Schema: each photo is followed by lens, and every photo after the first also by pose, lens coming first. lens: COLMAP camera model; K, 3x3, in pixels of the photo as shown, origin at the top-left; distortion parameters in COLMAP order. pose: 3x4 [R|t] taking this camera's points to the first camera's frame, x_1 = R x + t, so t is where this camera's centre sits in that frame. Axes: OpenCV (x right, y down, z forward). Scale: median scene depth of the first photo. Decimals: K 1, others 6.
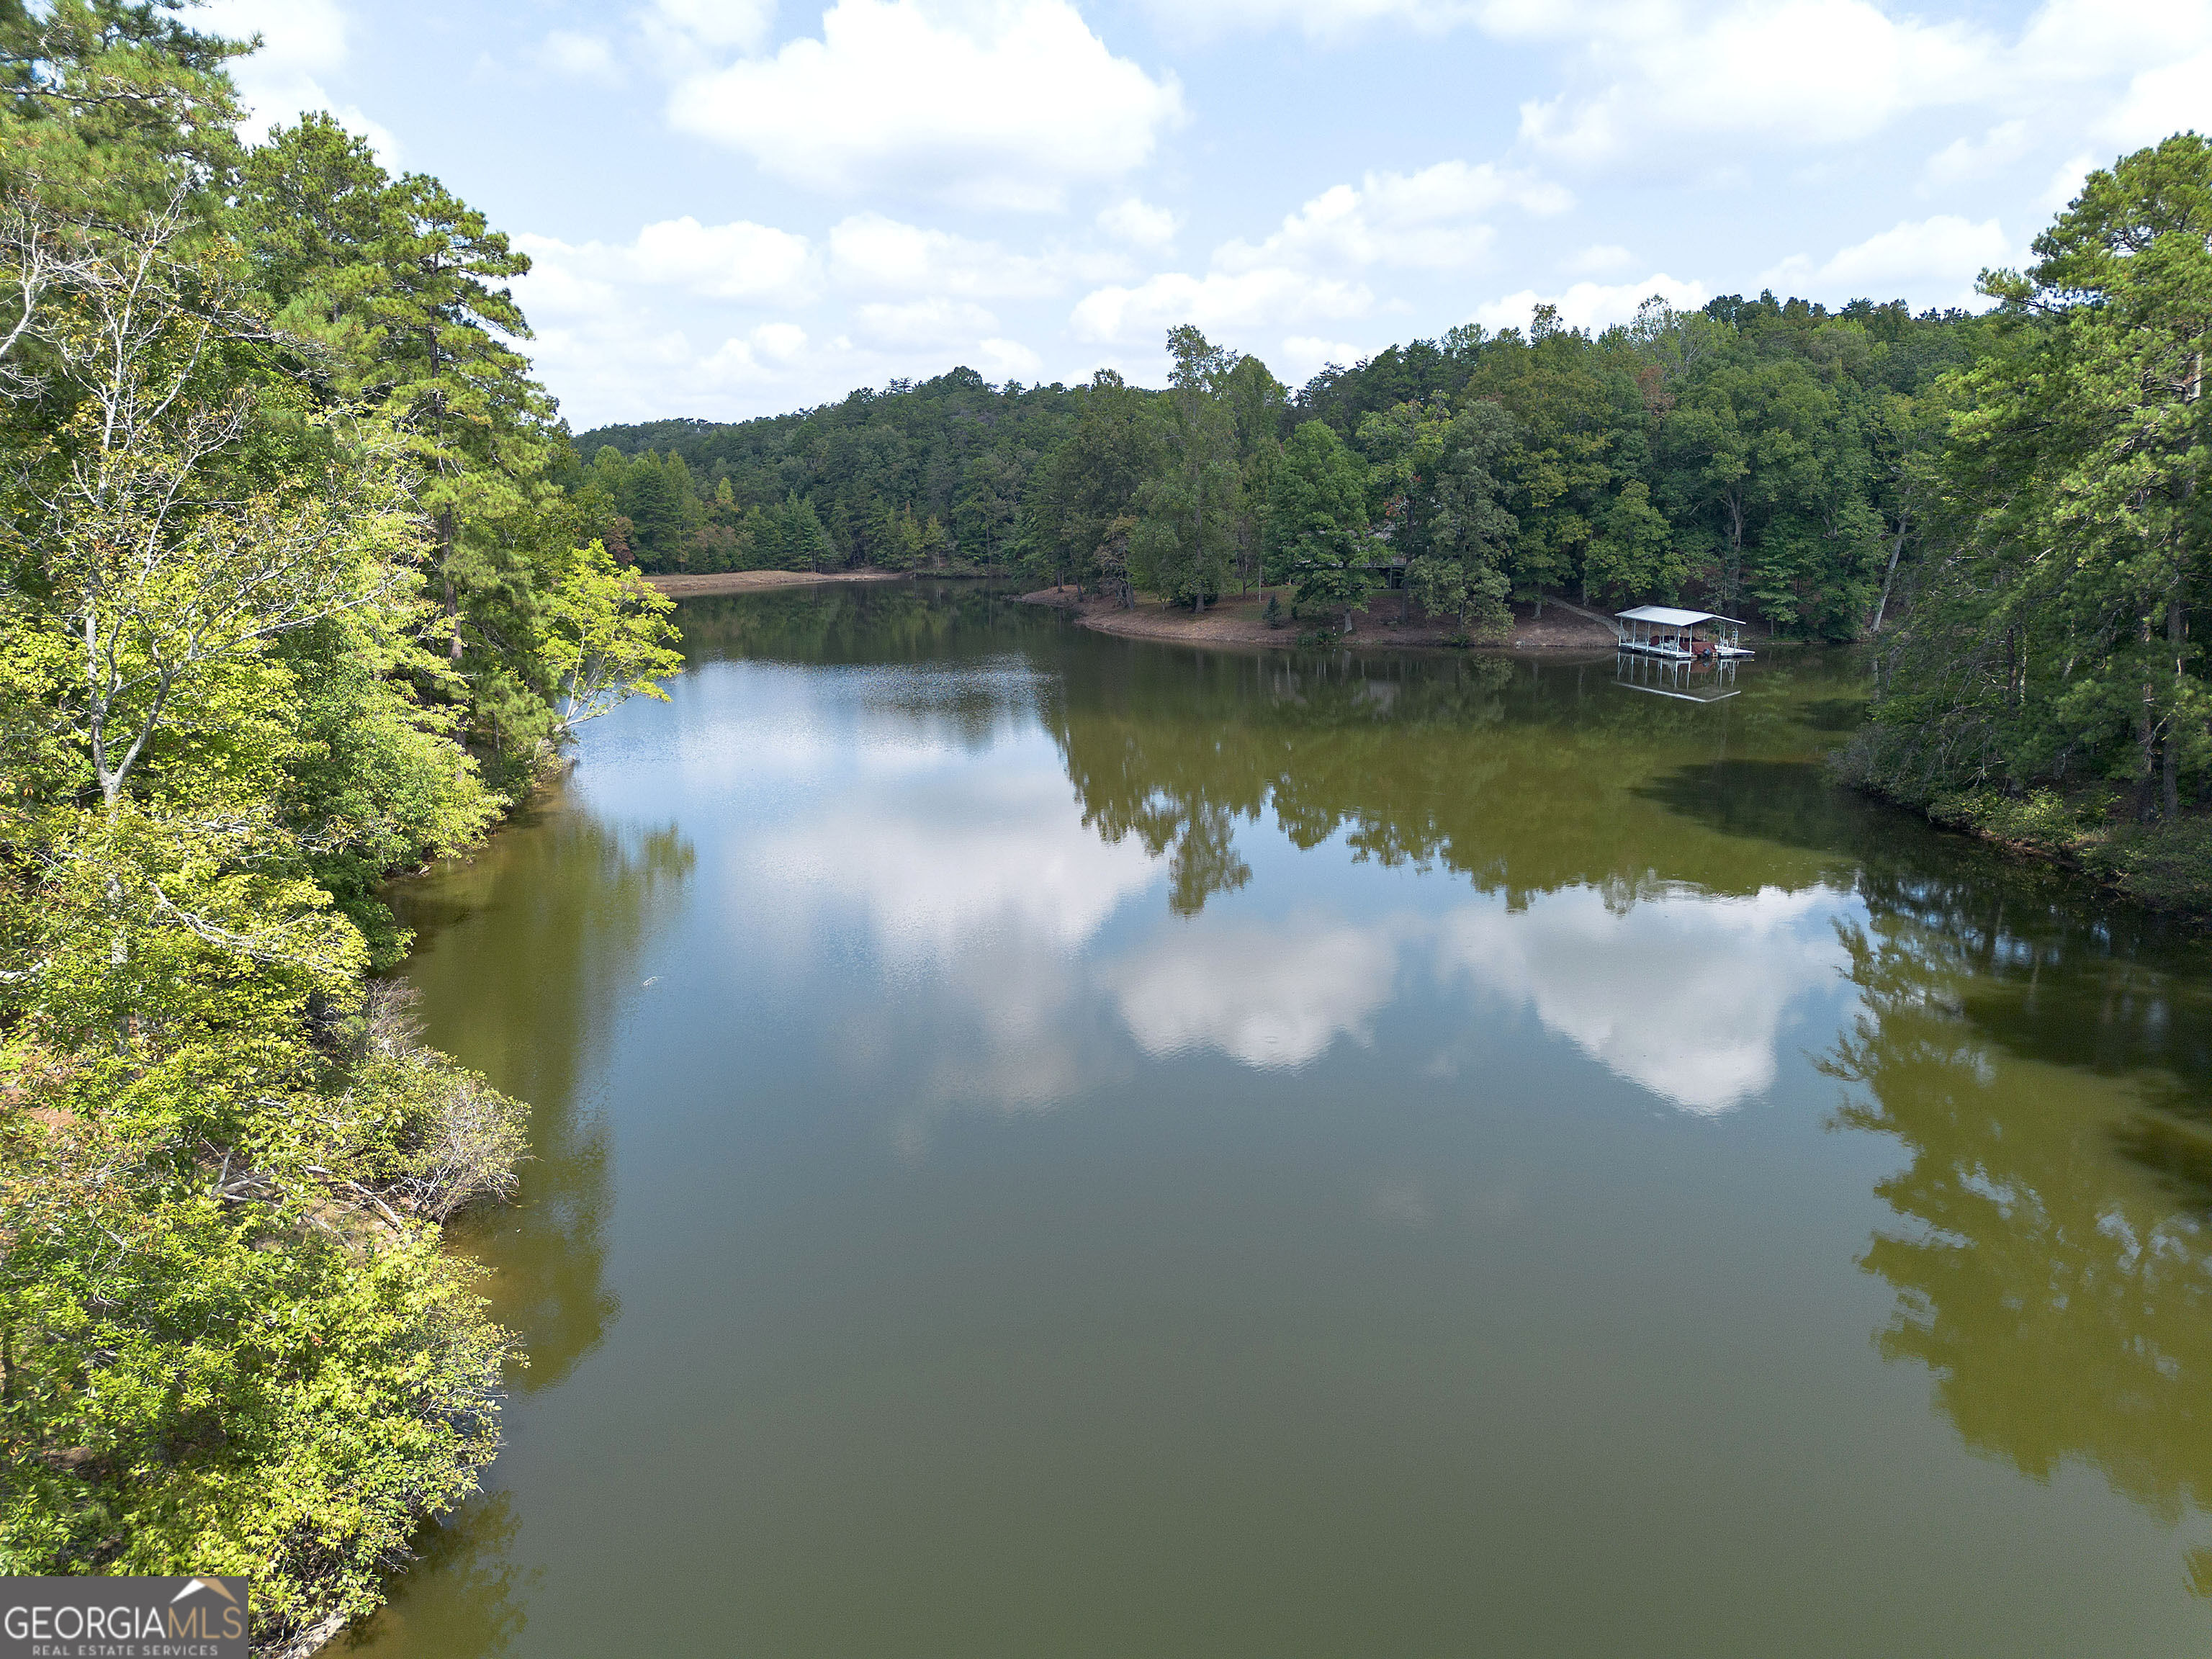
lens RADIAL K [[1547.4, 0, 1118.4], [0, 1547.4, 832.4], [0, 0, 1]] dist [0.067503, -0.063112]
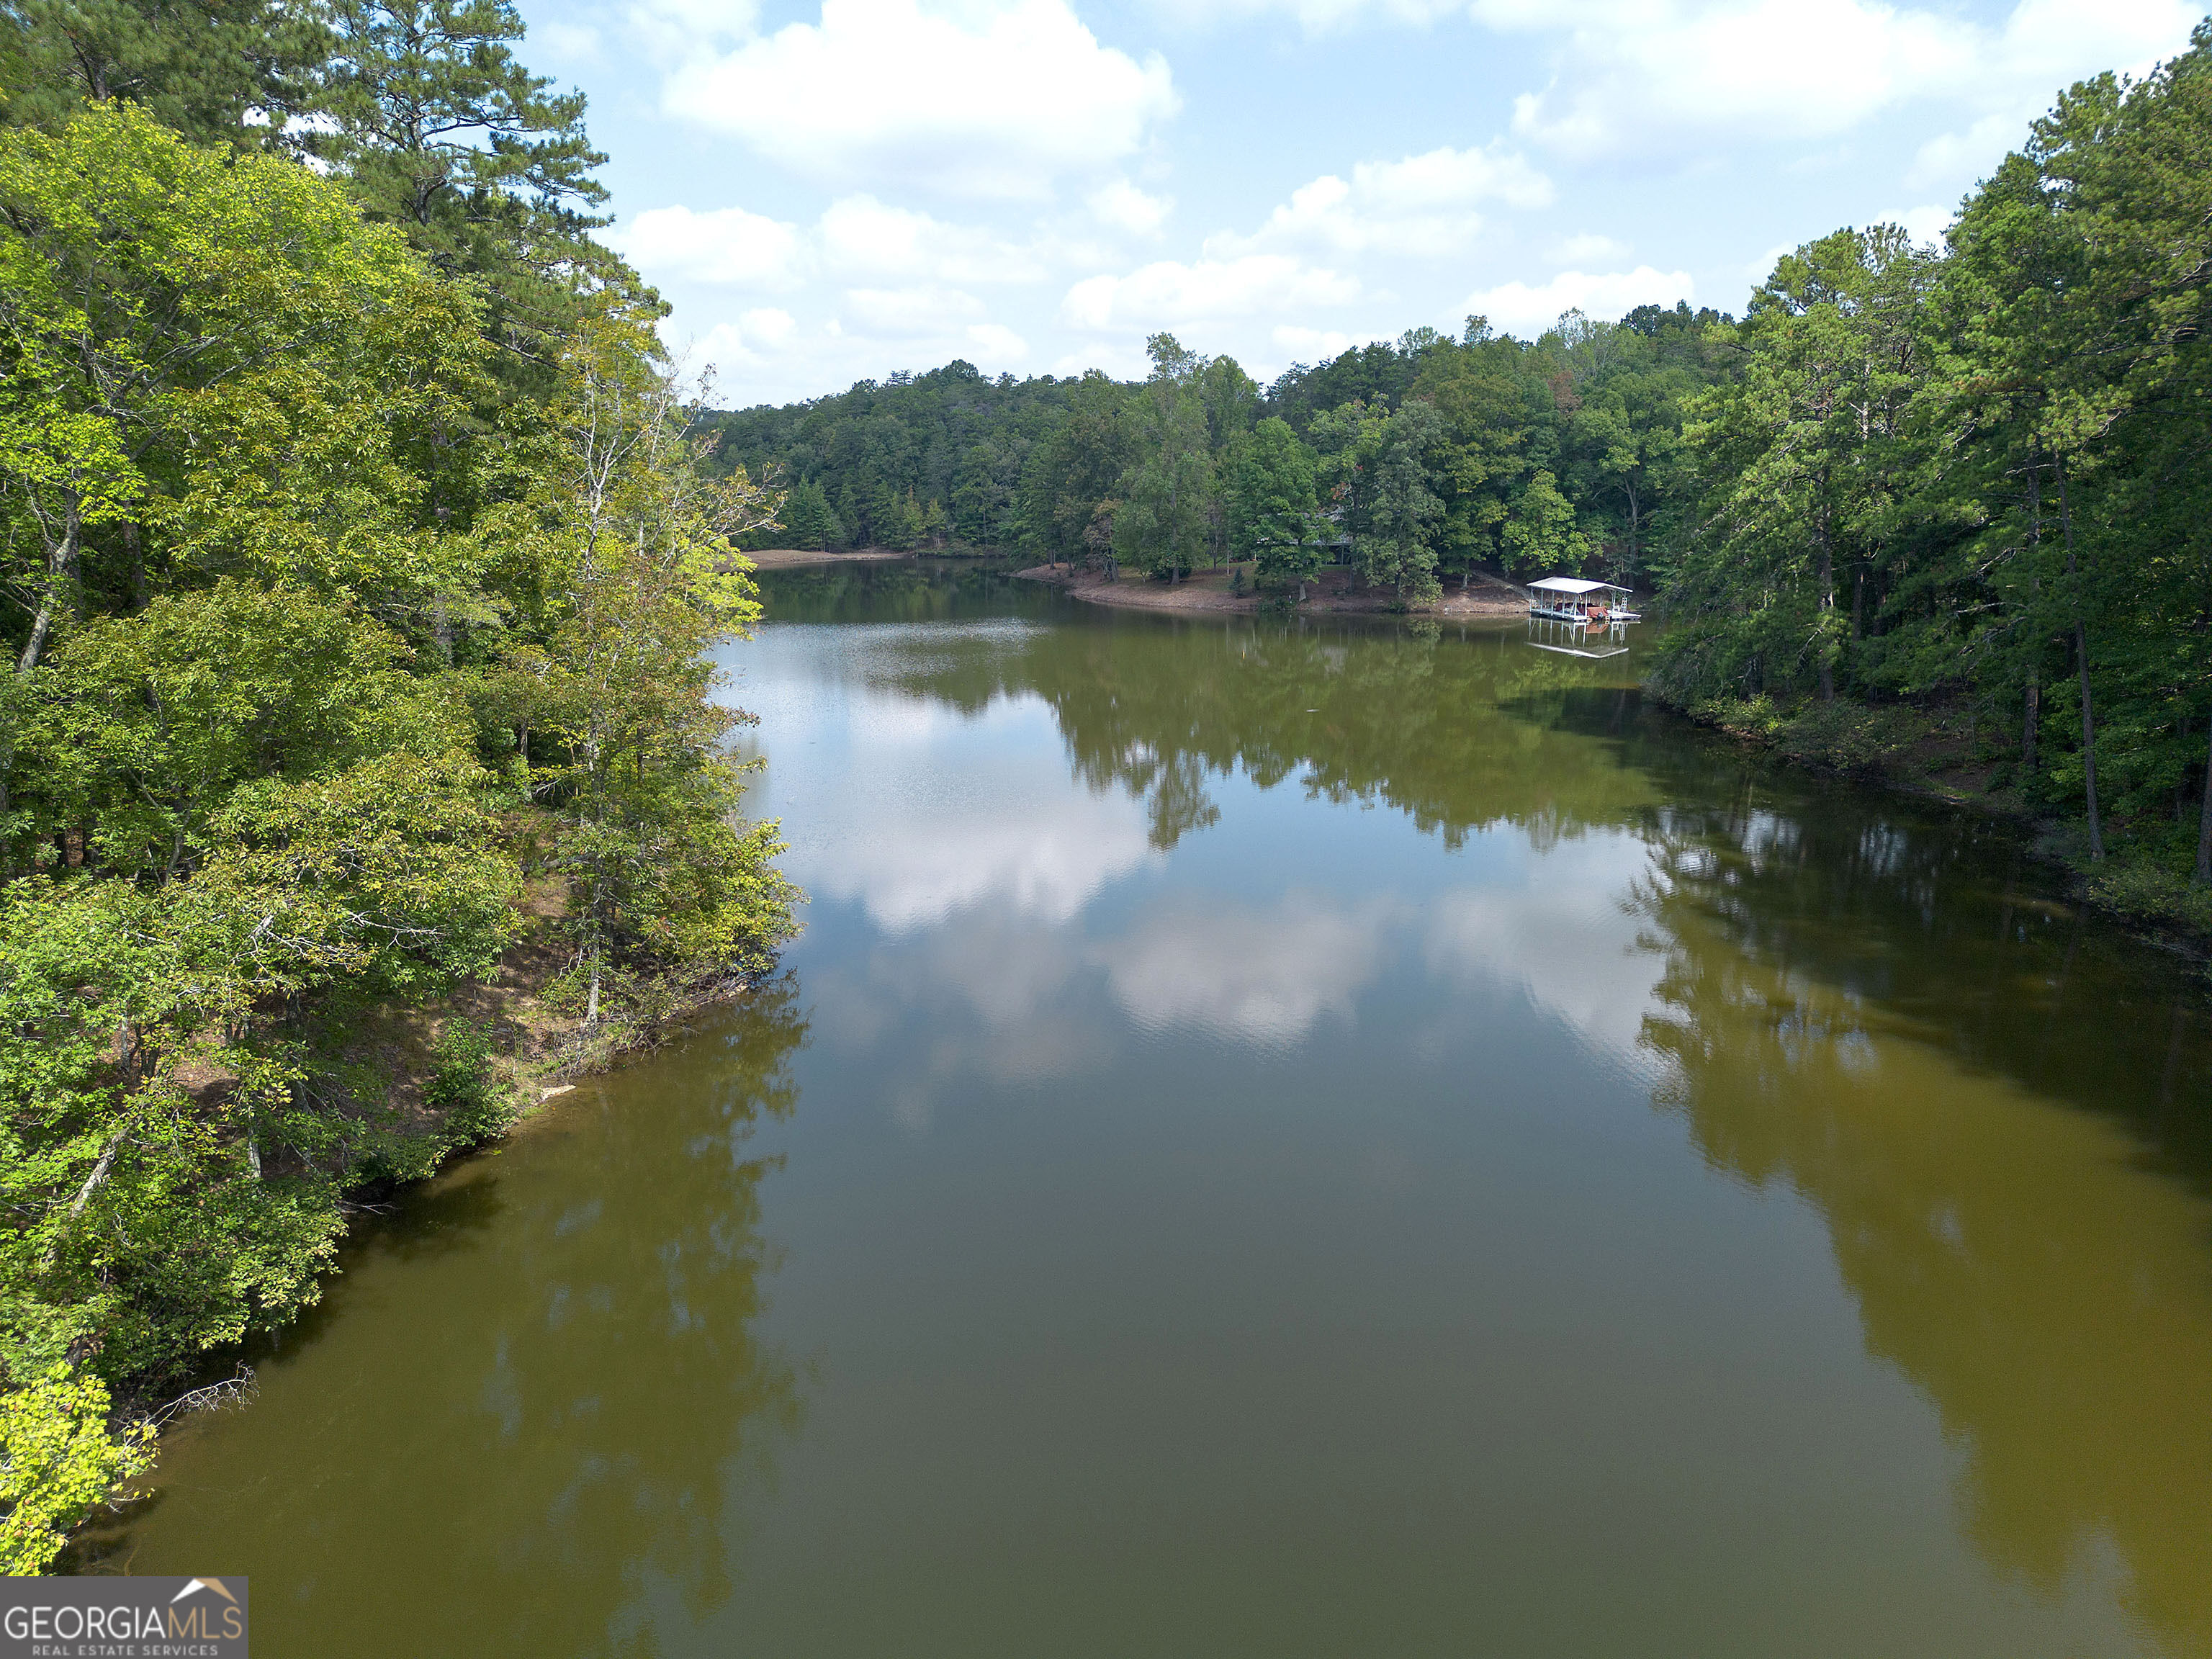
lens RADIAL K [[1547.4, 0, 1118.4], [0, 1547.4, 832.4], [0, 0, 1]] dist [0.067503, -0.063112]
pose [[0.999967, 0.002045, 0.007803, 0.002010], [-0.002109, 0.999964, 0.008185, 0.033051], [-0.007785, -0.008201, 0.999936, -0.149735]]
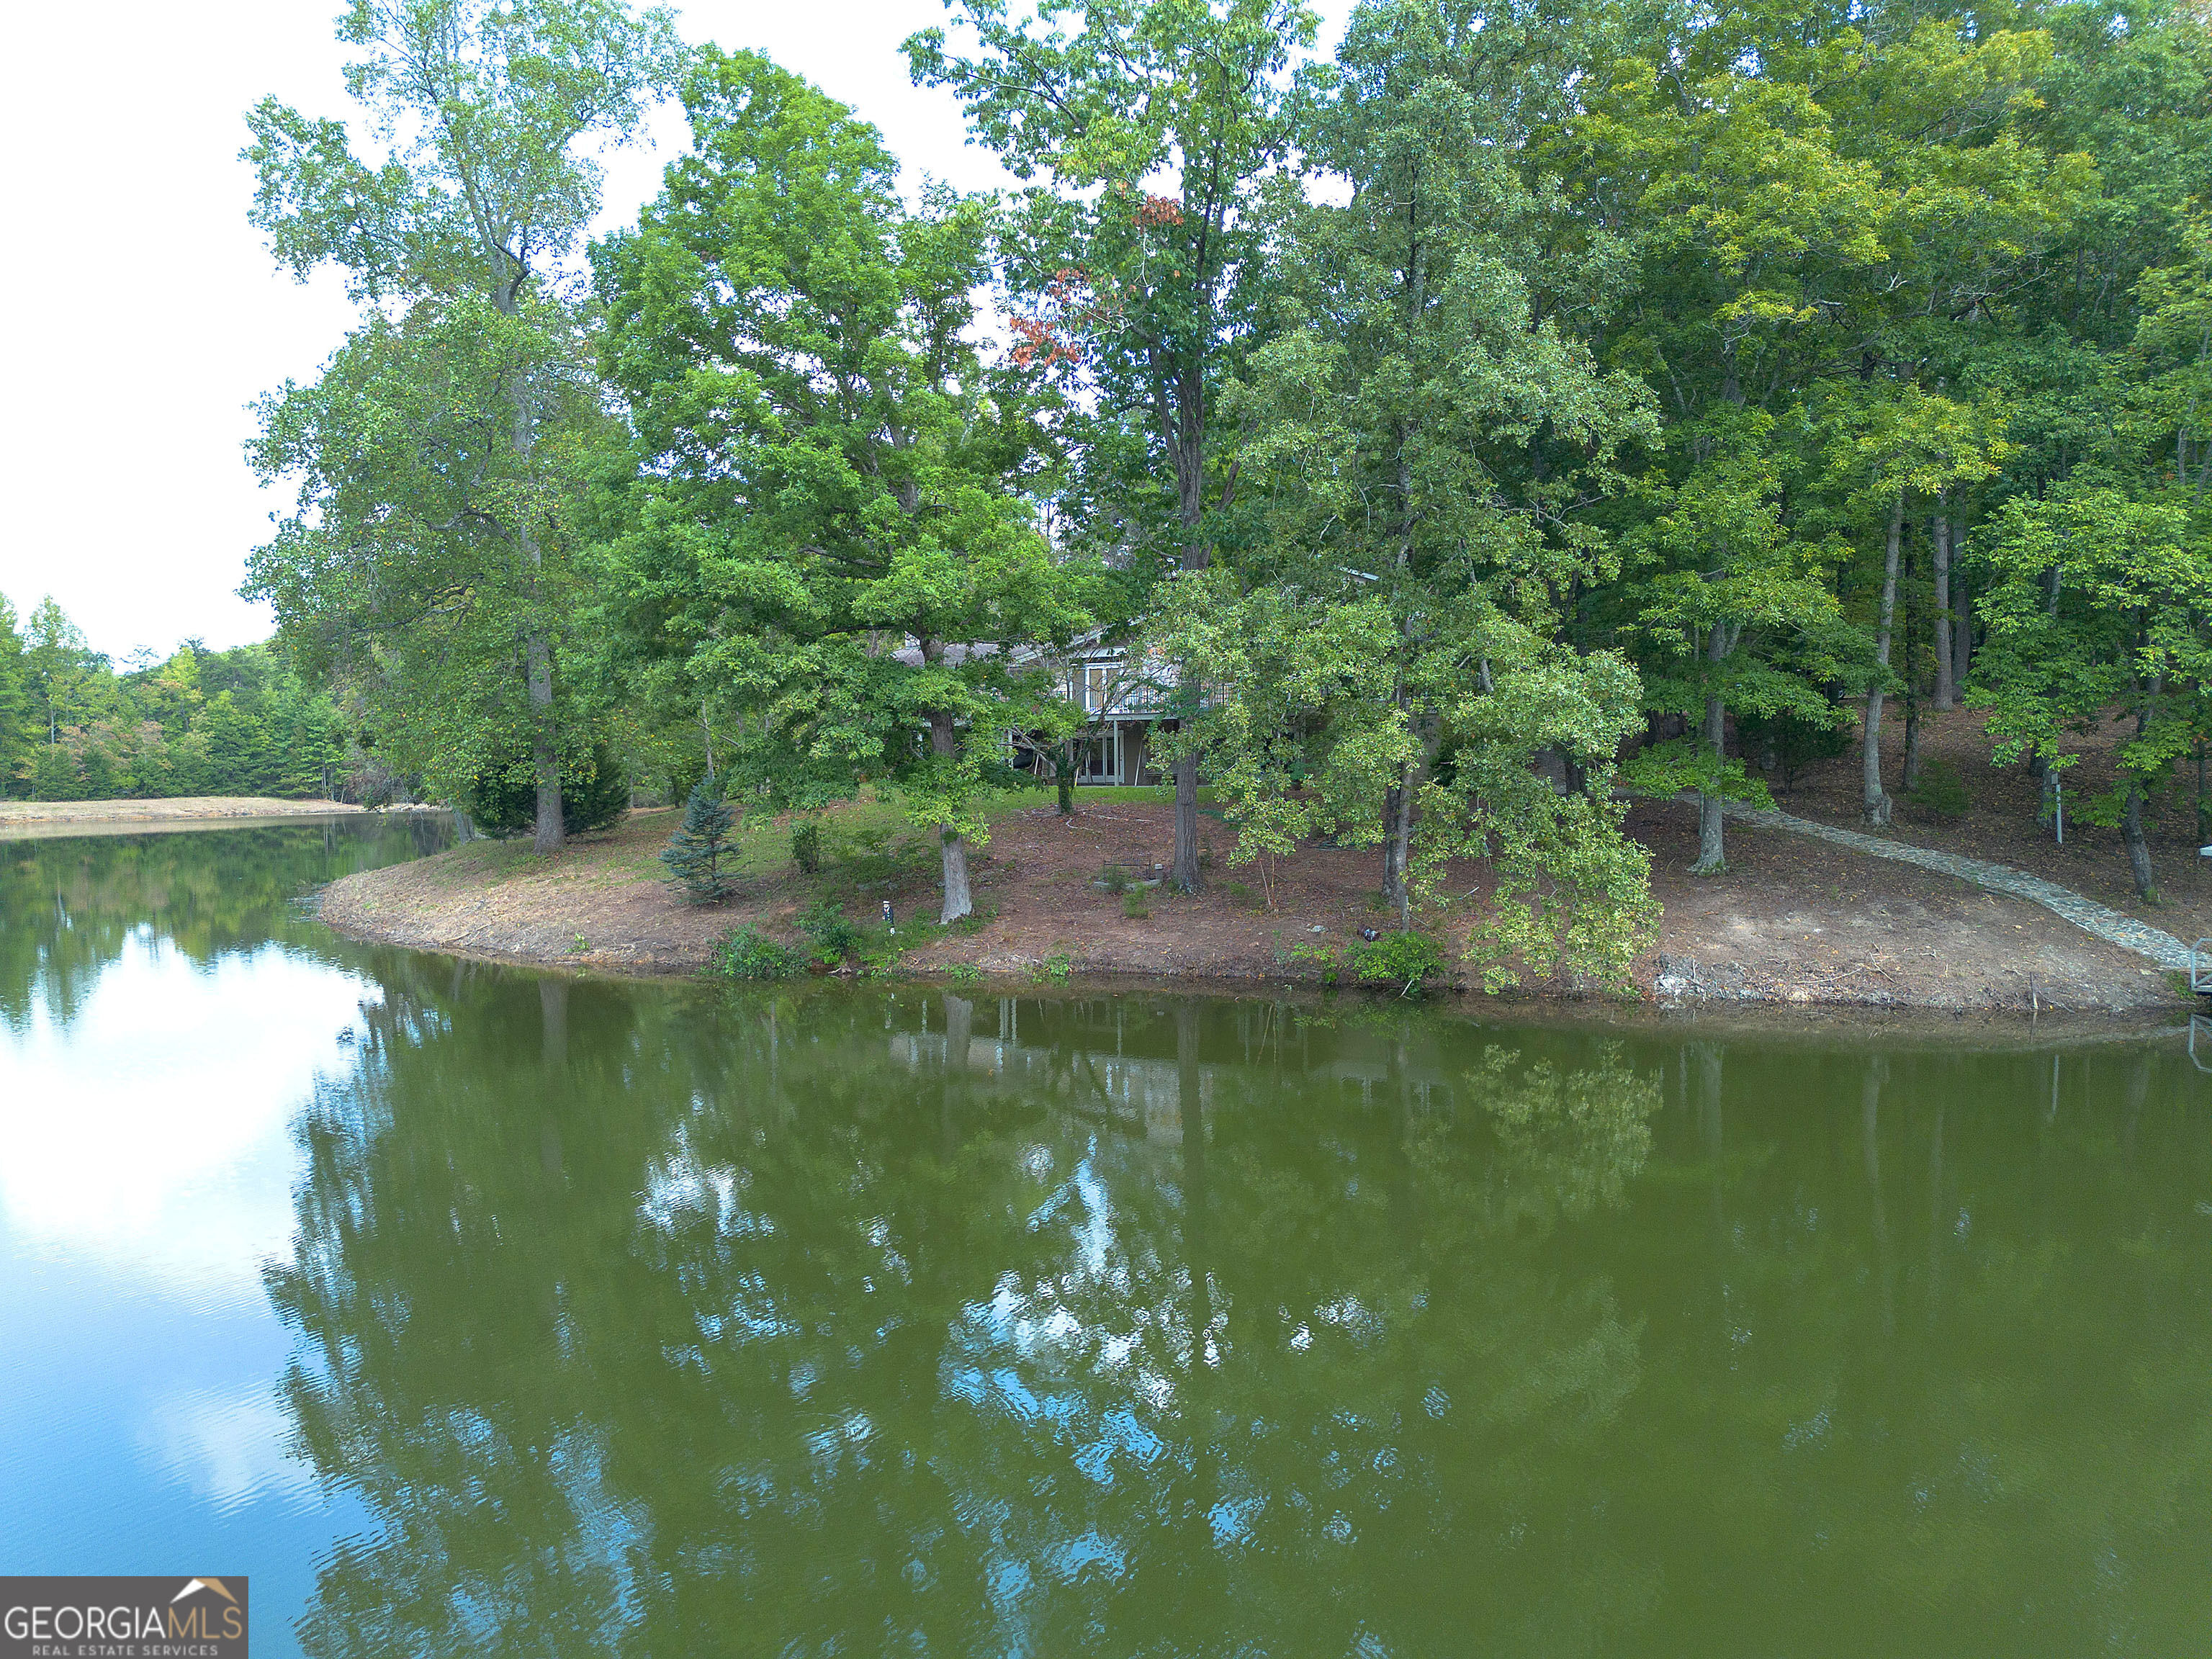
lens RADIAL K [[1547.4, 0, 1118.4], [0, 1547.4, 832.4], [0, 0, 1]] dist [0.067503, -0.063112]
pose [[0.999398, 0.001098, 0.034666, 0.157855], [0.004659, 0.986195, -0.165525, -0.096939], [-0.034369, 0.165587, 0.985596, 0.713584]]
